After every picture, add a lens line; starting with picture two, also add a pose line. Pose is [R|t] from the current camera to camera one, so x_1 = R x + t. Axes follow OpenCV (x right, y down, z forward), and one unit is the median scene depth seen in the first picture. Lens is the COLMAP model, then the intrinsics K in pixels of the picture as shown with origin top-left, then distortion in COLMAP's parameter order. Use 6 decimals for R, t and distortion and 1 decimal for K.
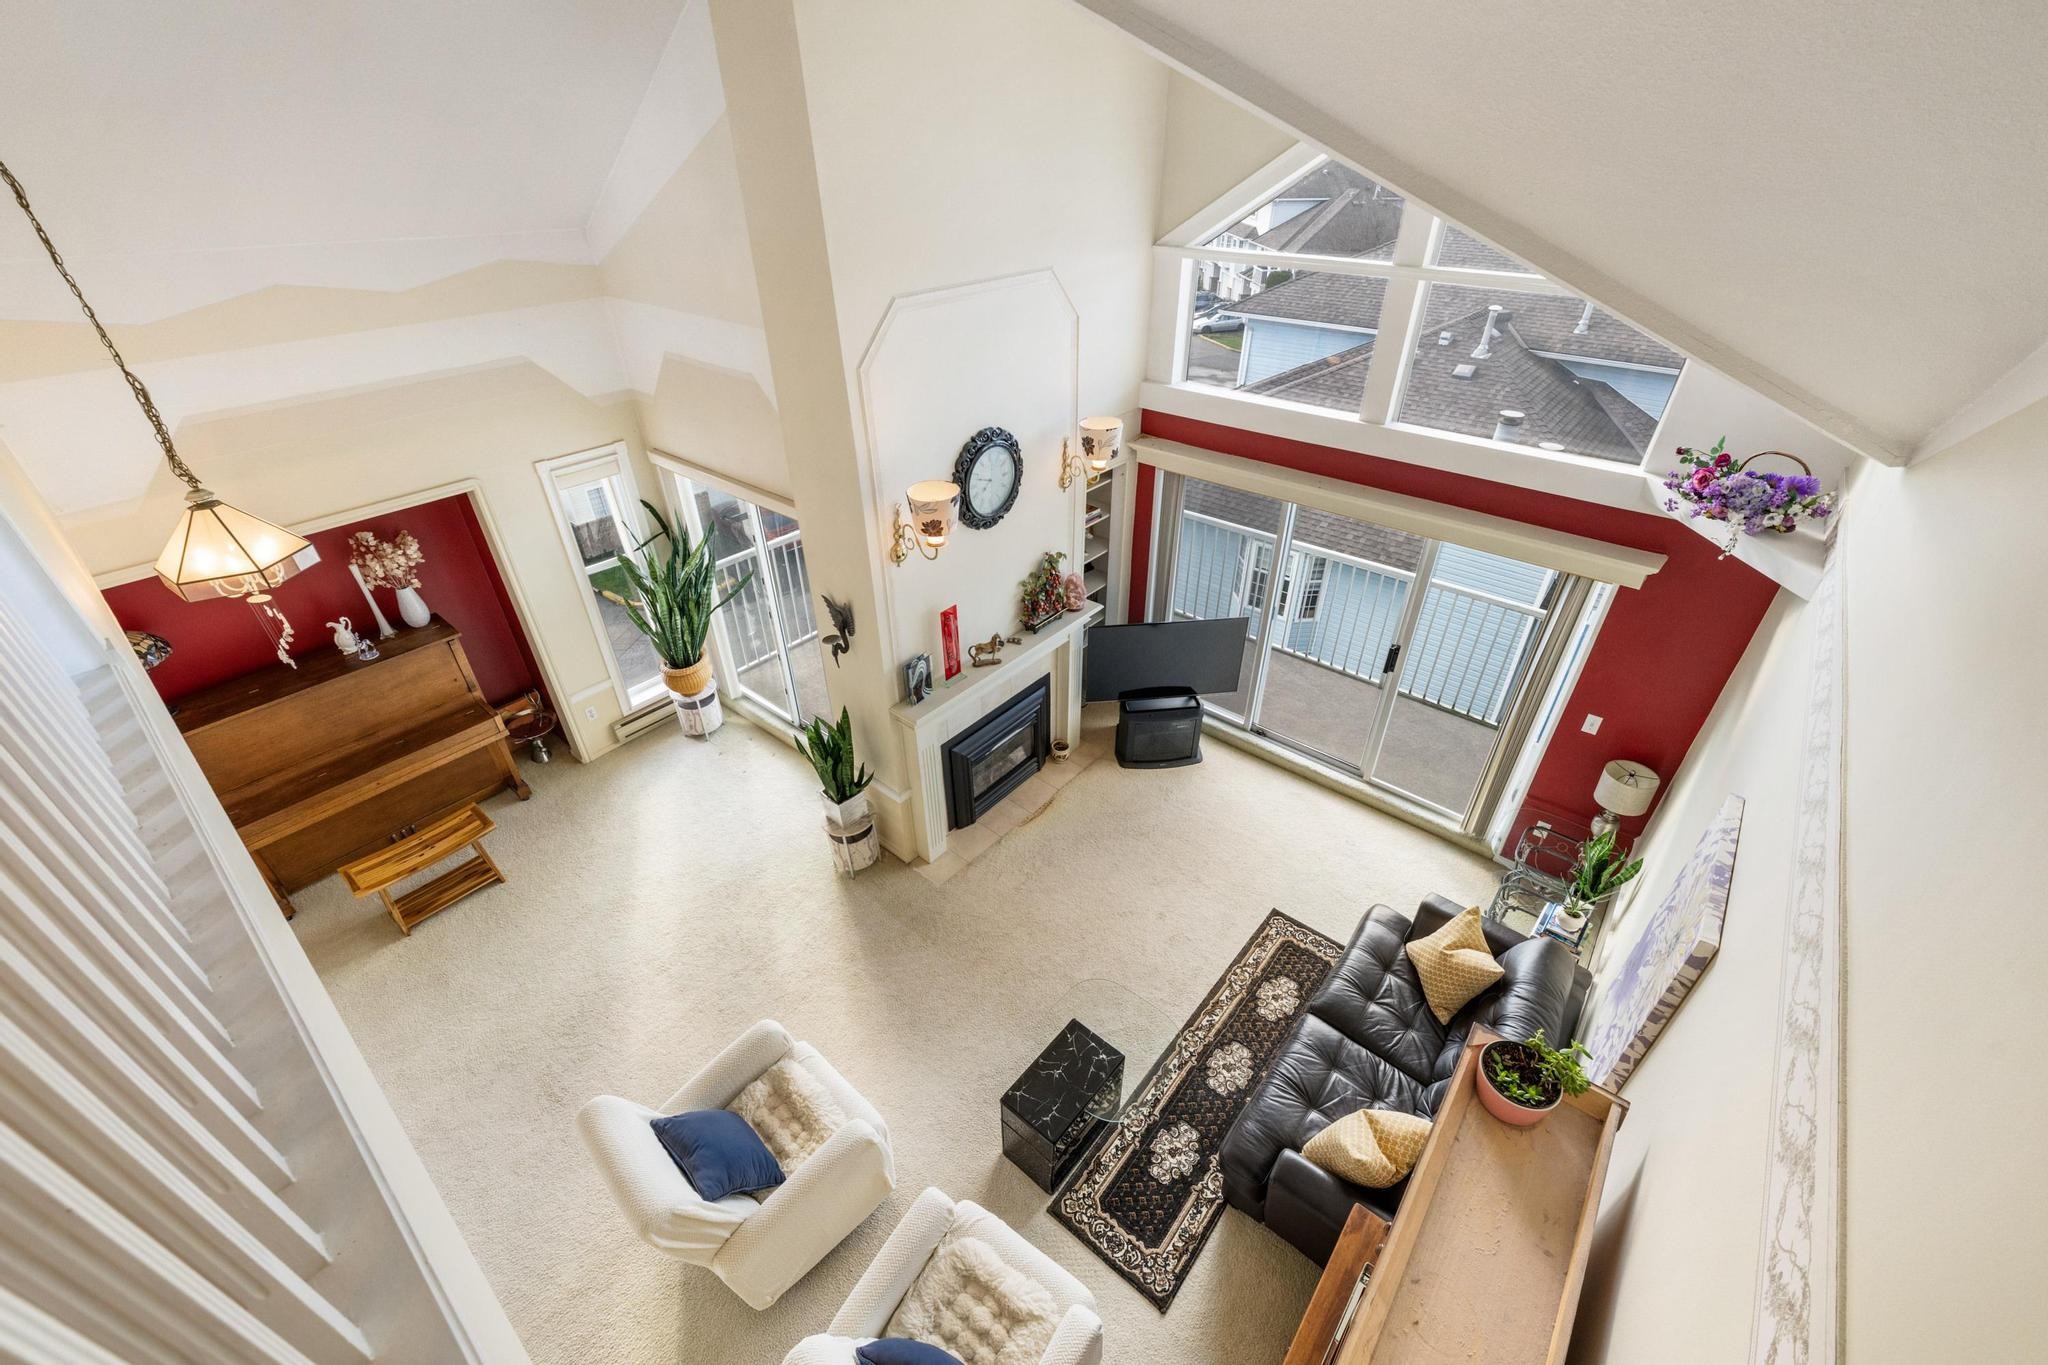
lens RADIAL K [[820.8, 0, 1024.0], [0, 820.8, 682.5], [0, 0, 1]] dist [-0.000420, 0.000211]
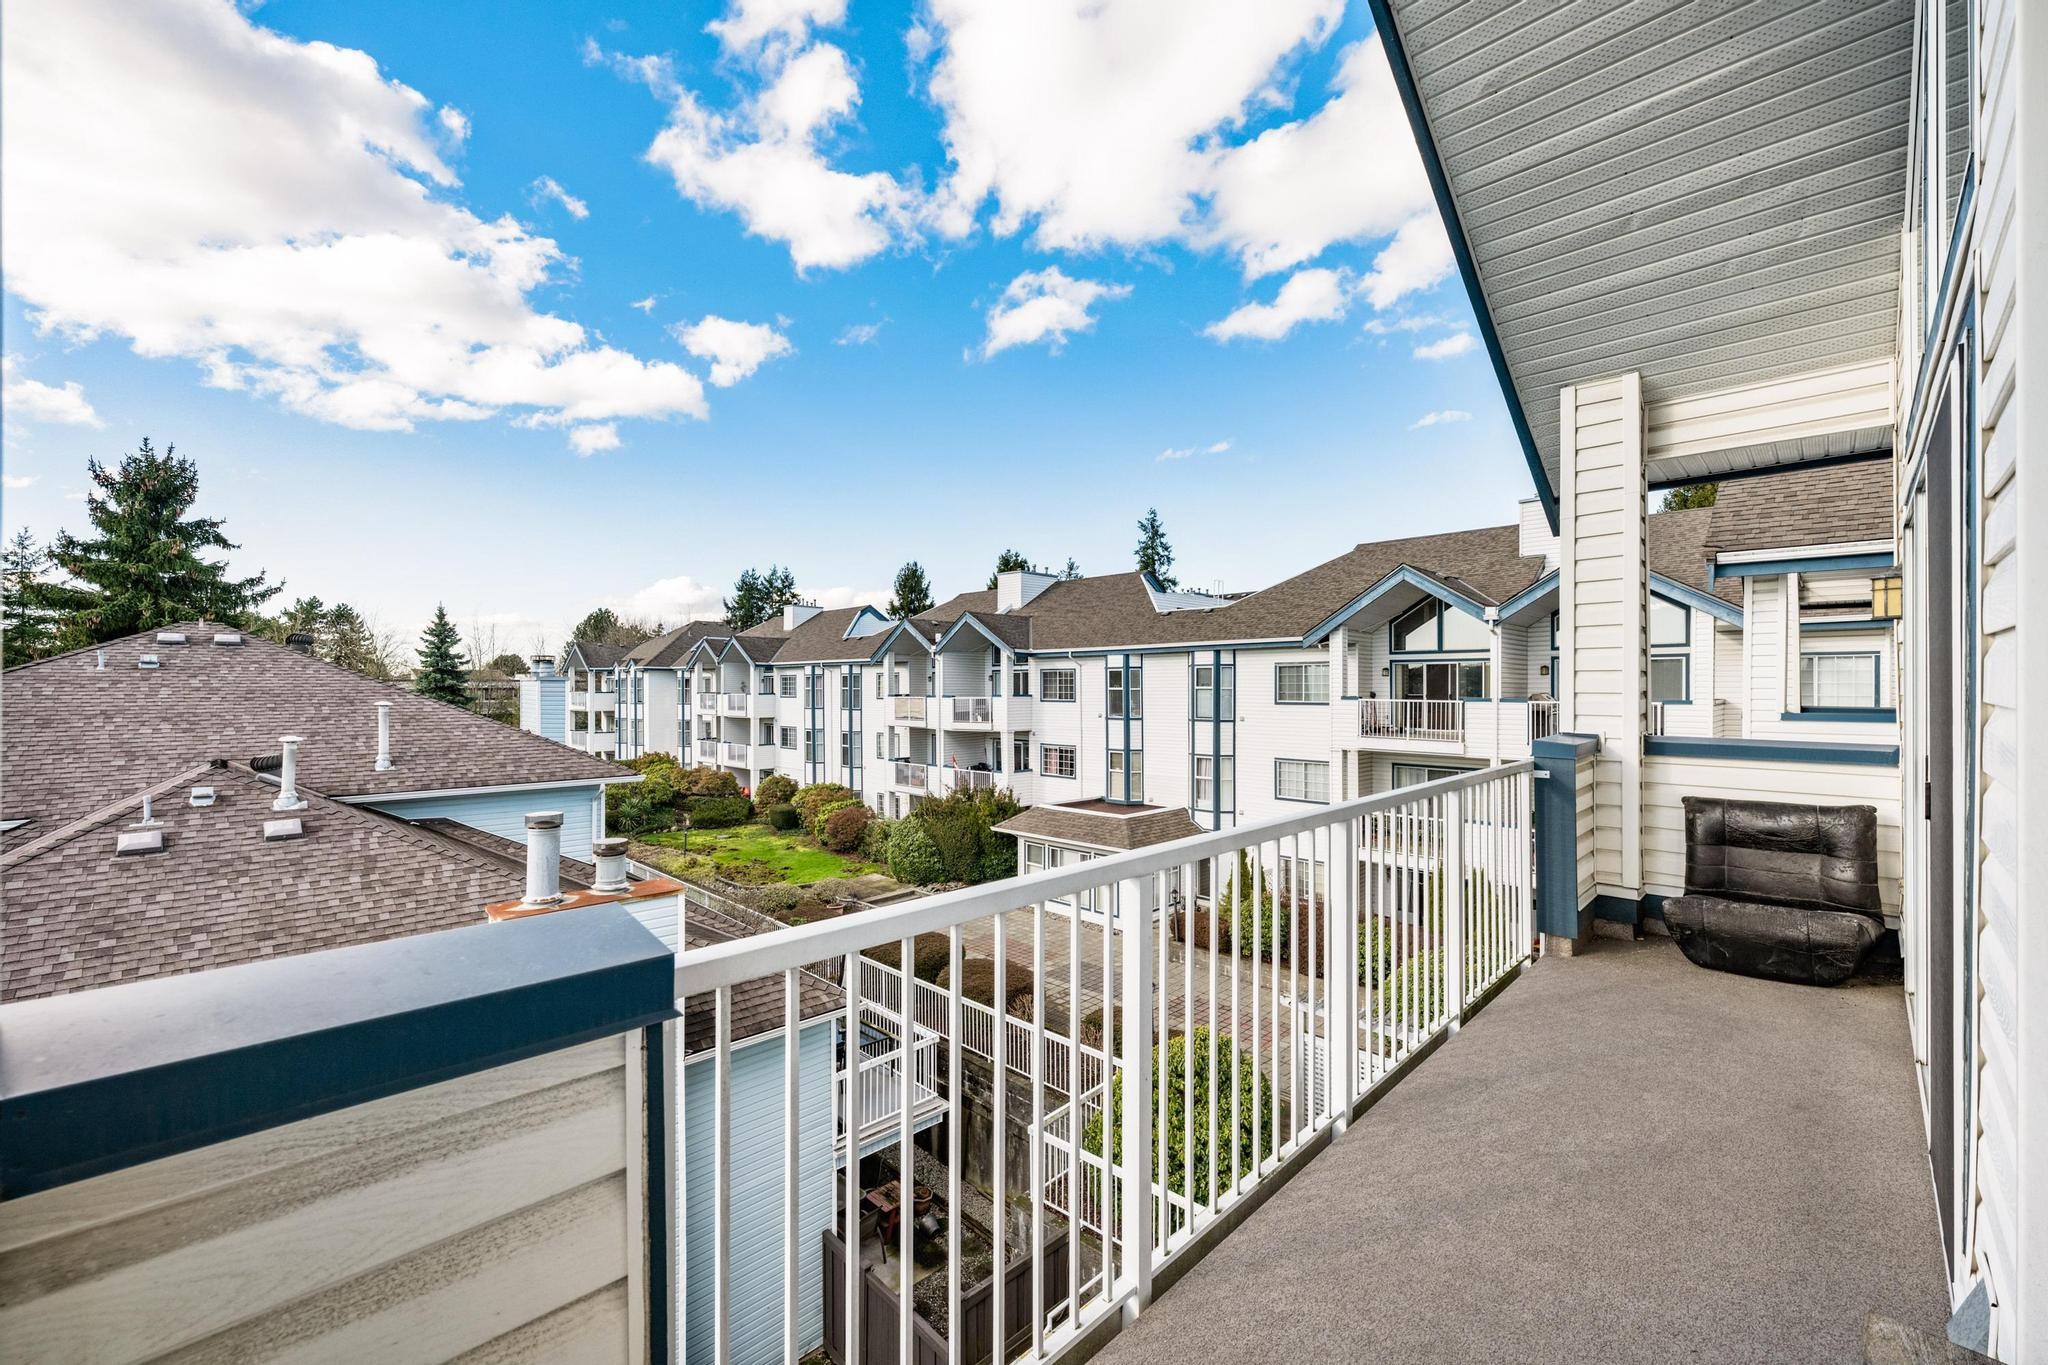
lens RADIAL K [[811.7, 0, 1024.0], [0, 811.7, 682.5], [0, 0, 1]] dist [-0.003268, -0.000016]
pose [[0.080520, 0.015130, 0.996638, -0.129726], [0.560182, 0.826351, -0.057802, -0.434129], [-0.824447, 0.562953, 0.058062, 1.582679]]
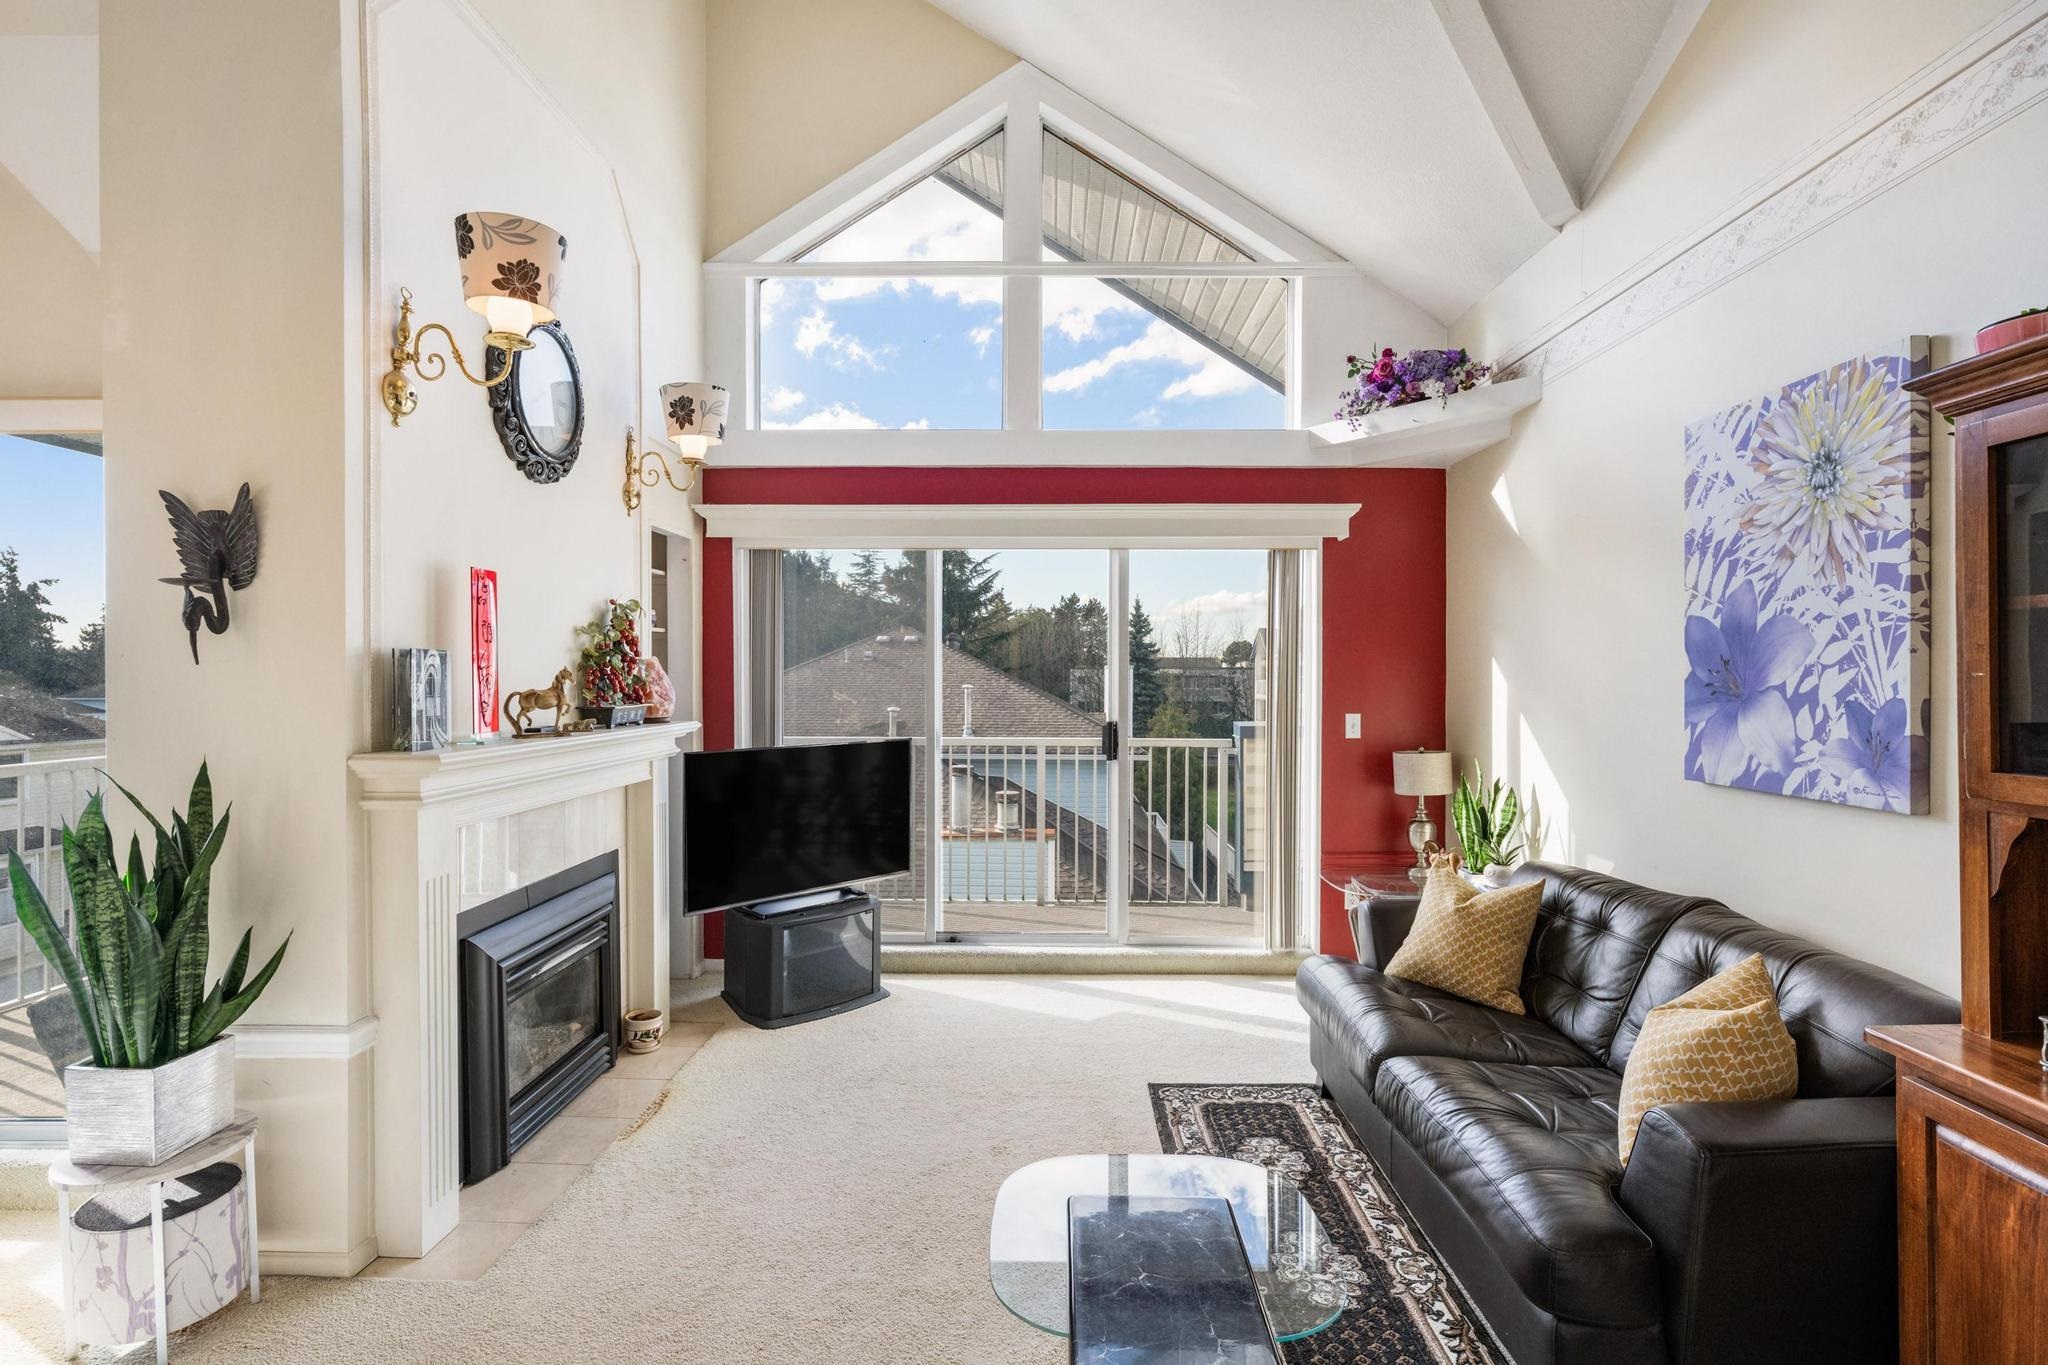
lens RADIAL K [[1006.0, 0, 1024.4], [0, 1006.0, 688.1], [0, 0, 1]] dist [-0.000151, 0.000129]
pose [[0.777296, 0.003997, 0.629122, -0.210481], [0.344077, 0.834477, -0.430417, 0.328496], [-0.526709, 0.551028, 0.647260, 0.454047]]
